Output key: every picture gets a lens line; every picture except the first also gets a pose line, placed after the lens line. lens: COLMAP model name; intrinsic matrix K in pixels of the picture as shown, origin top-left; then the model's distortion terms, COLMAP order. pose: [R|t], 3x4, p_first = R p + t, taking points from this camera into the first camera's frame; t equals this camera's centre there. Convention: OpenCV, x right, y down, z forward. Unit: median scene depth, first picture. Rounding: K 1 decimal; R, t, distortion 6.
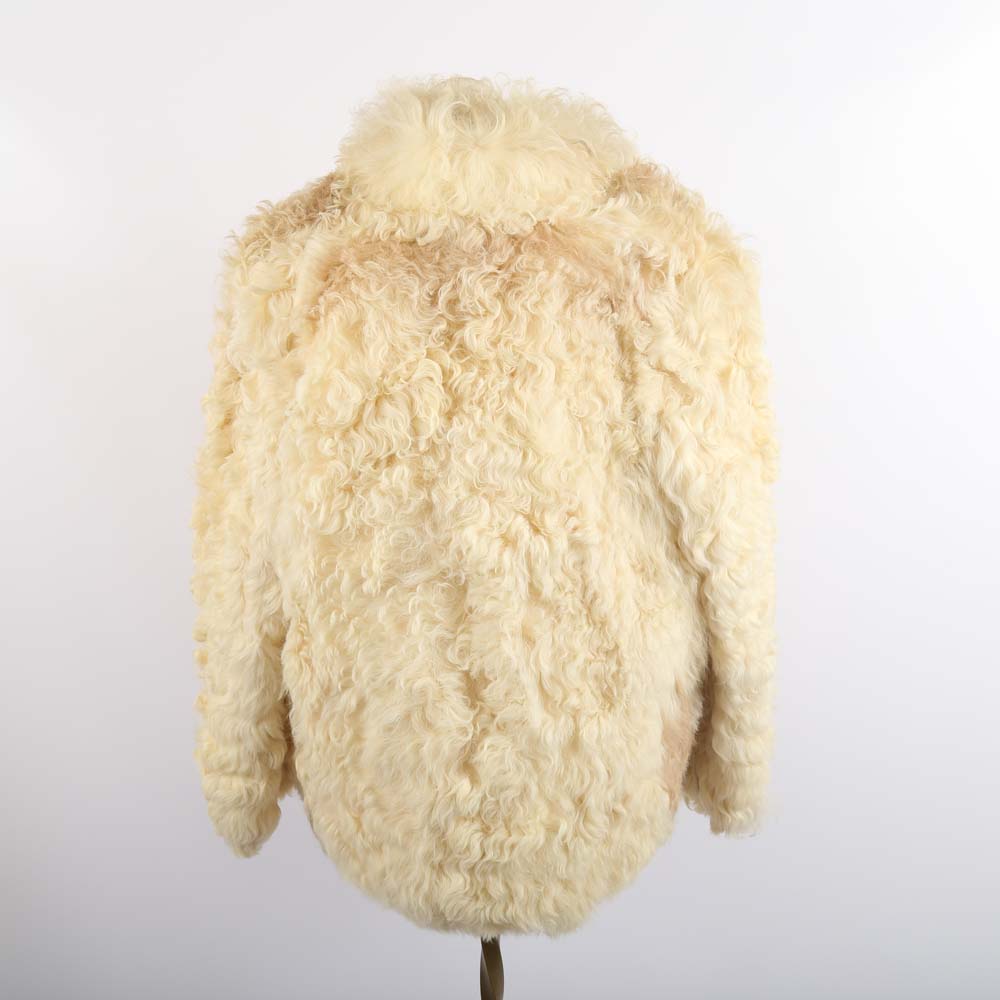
lens RADIAL K [[1391.8, 0, 496.4], [0, 1391.8, 500.0], [0, 0, 1]] dist [-0.016920, 0.000000]
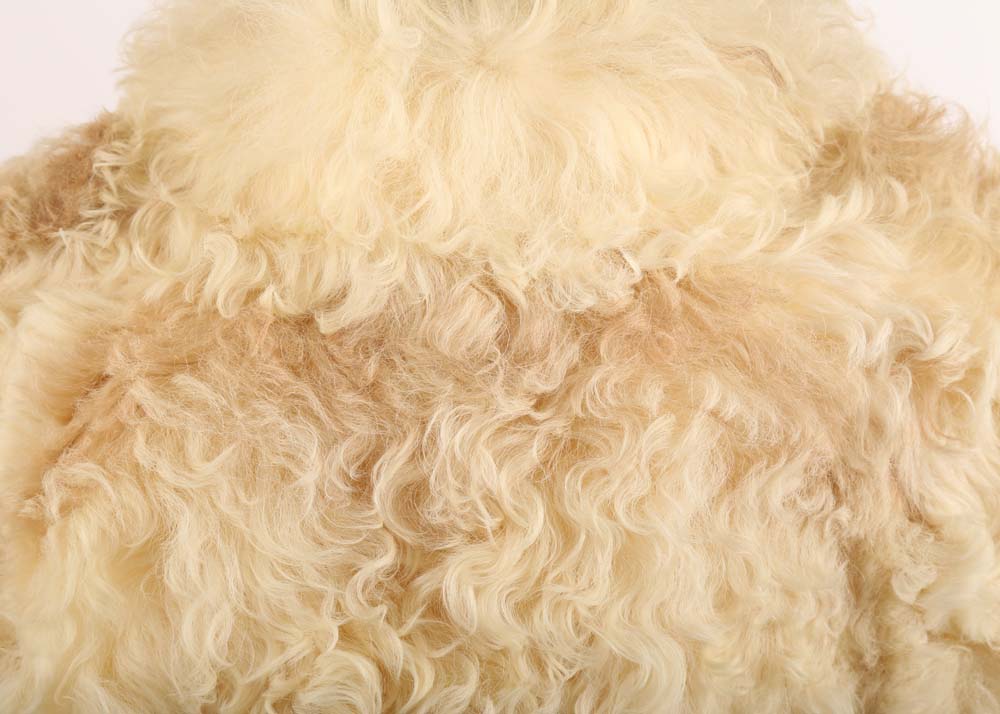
lens RADIAL K [[1701.1, 0, 501.6], [0, 1701.1, 357.4], [0, 0, 1]] dist [0.153684, 0.000000]
pose [[0.999827, 0.008325, 0.016619, -0.015466], [-0.008126, 0.999895, -0.011999, -0.171228], [-0.016717, 0.011862, 0.999790, 0.545011]]
